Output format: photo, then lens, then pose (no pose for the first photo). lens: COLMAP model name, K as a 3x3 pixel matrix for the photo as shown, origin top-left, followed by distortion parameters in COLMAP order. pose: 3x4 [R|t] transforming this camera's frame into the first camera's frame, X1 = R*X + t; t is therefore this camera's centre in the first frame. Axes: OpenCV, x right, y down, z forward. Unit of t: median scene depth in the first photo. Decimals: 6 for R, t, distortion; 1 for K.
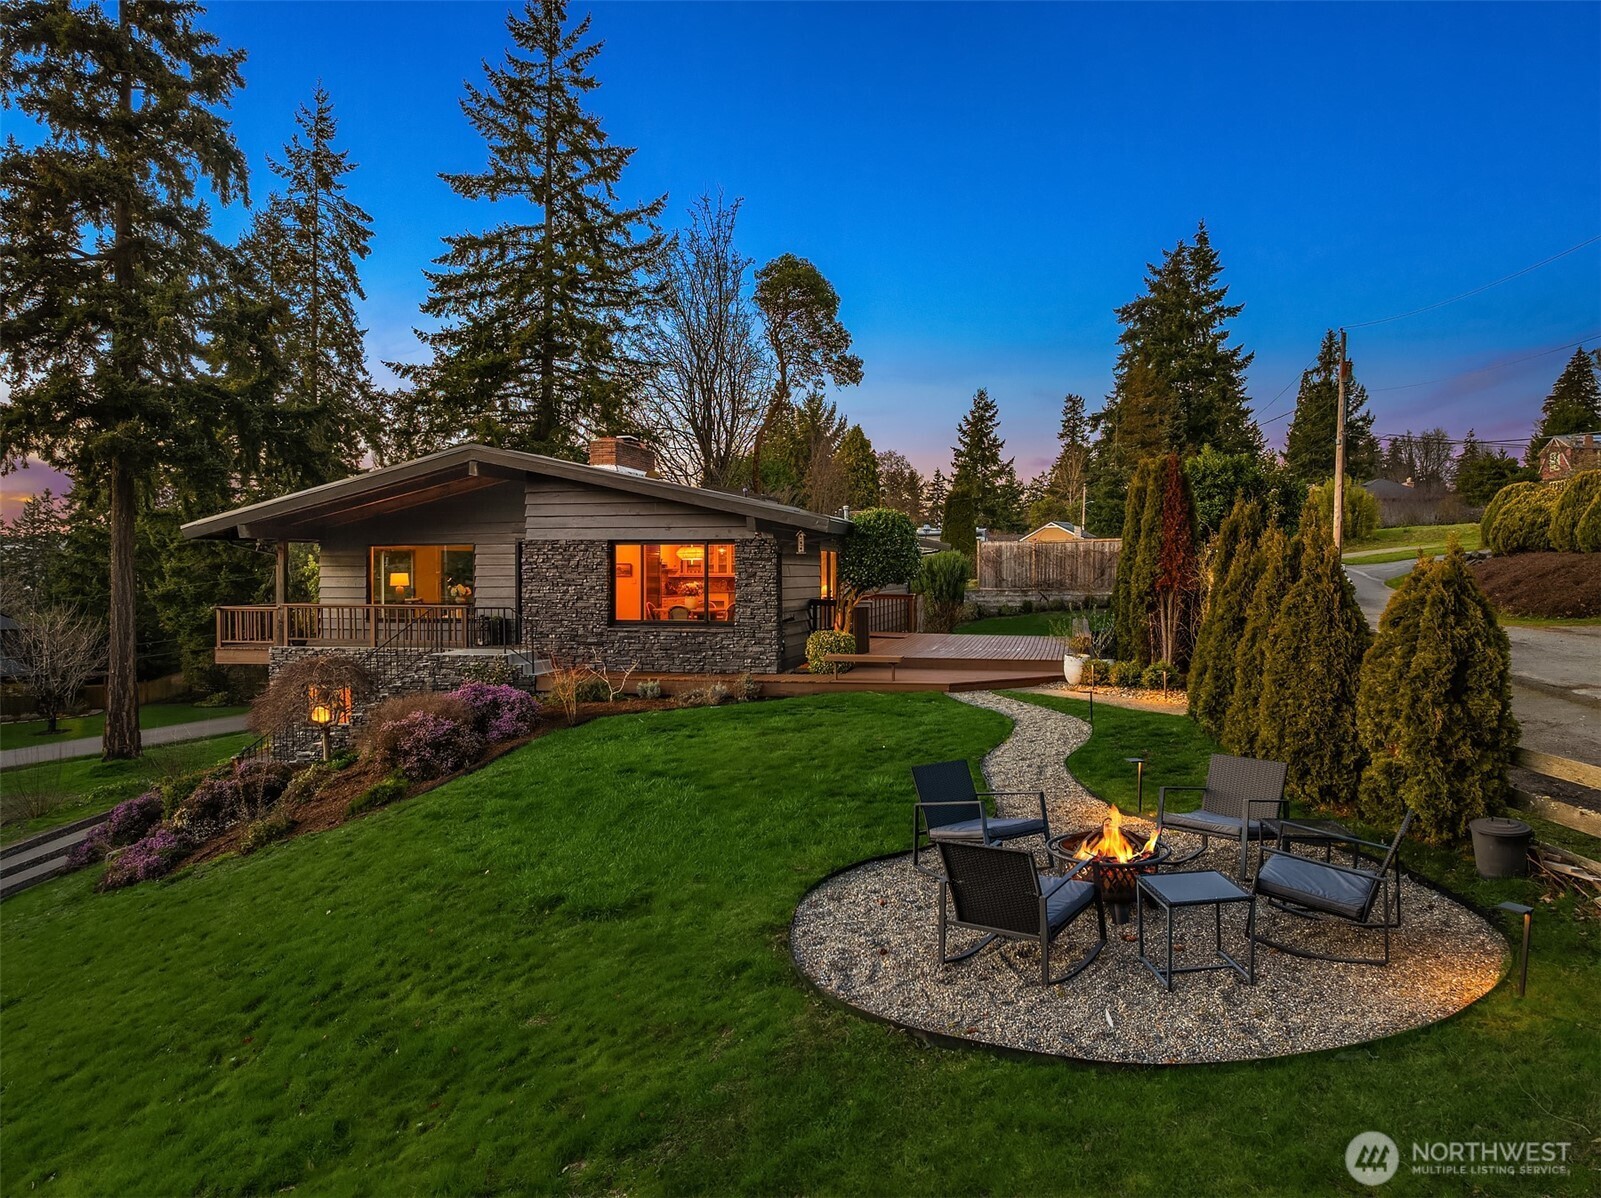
lens RADIAL K [[1126.8, 0, 773.0], [0, 1126.8, 598.9], [0, 0, 1]] dist [-0.105925, 0.077827]
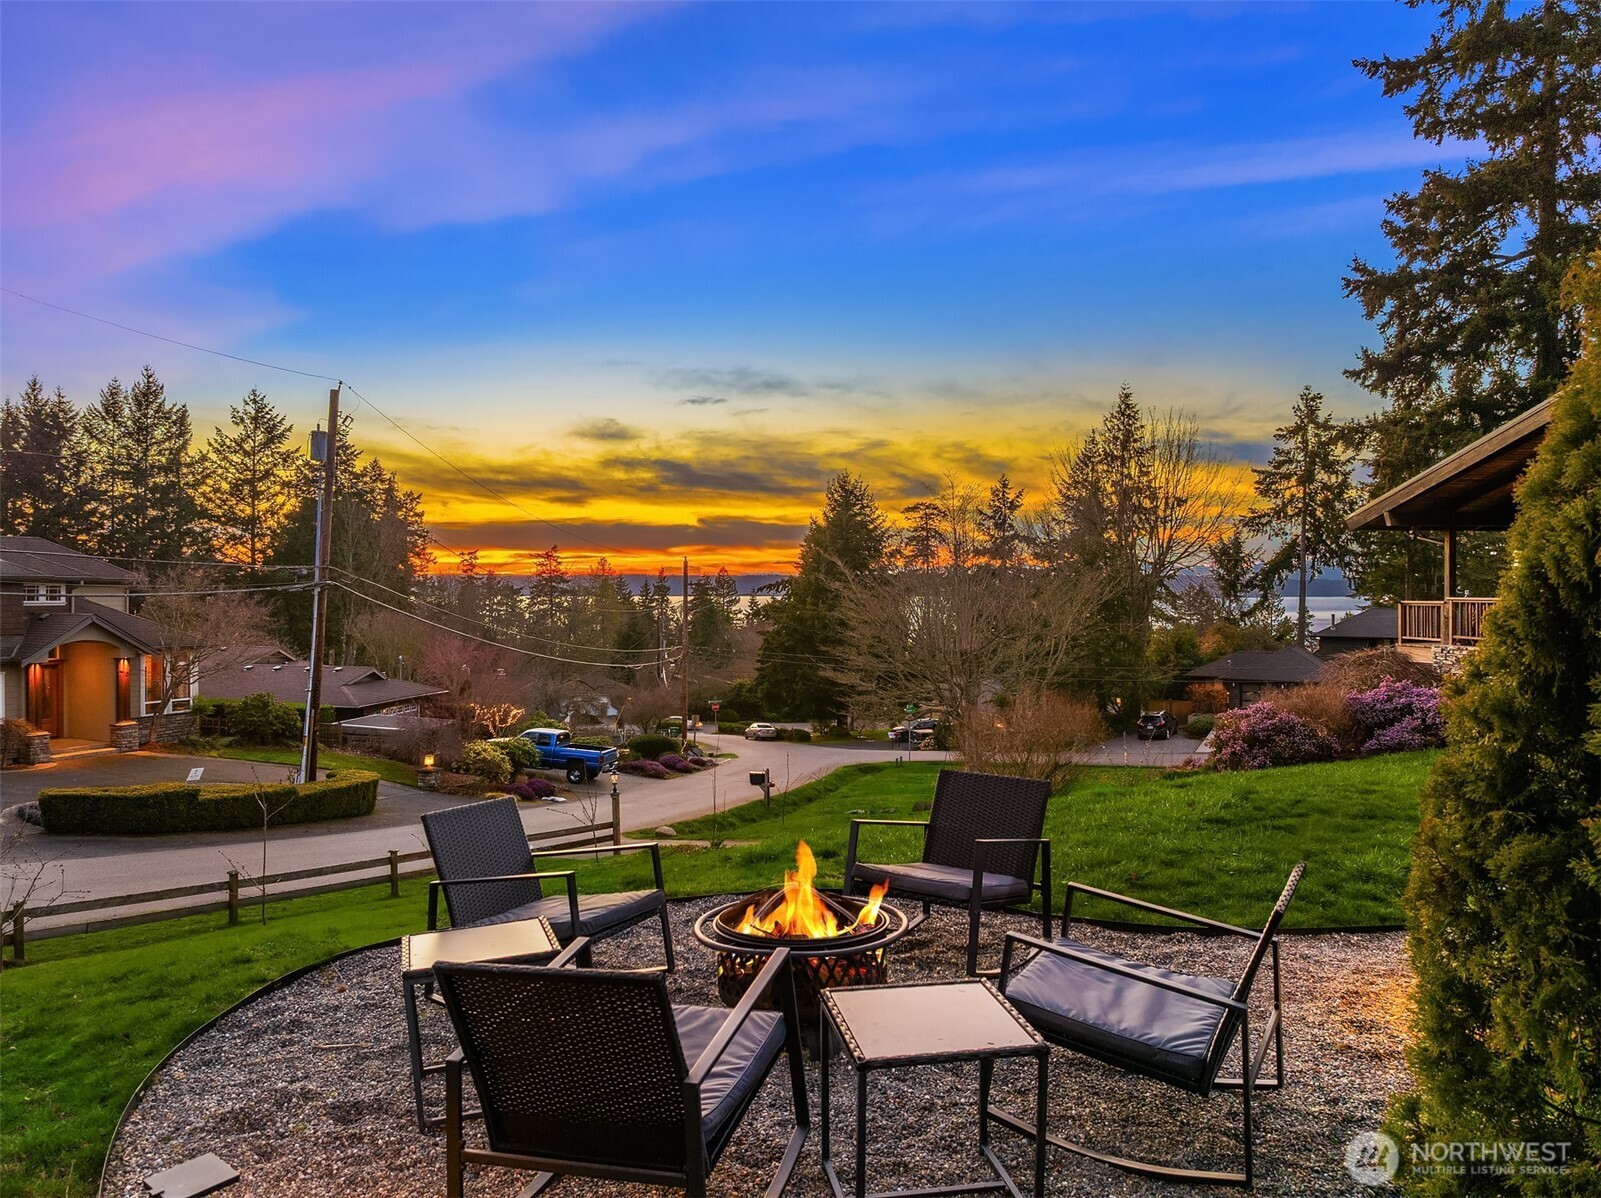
lens RADIAL K [[1094.9, 0, 800.5], [0, 1094.9, 599.0], [0, 0, 1]] dist [-0.043905, 0.003553]
pose [[0.253278, -0.003512, -0.967387, 0.119094], [-0.016221, 0.999837, -0.007877, 0.008536], [0.967258, 0.017687, 0.253180, 0.121630]]
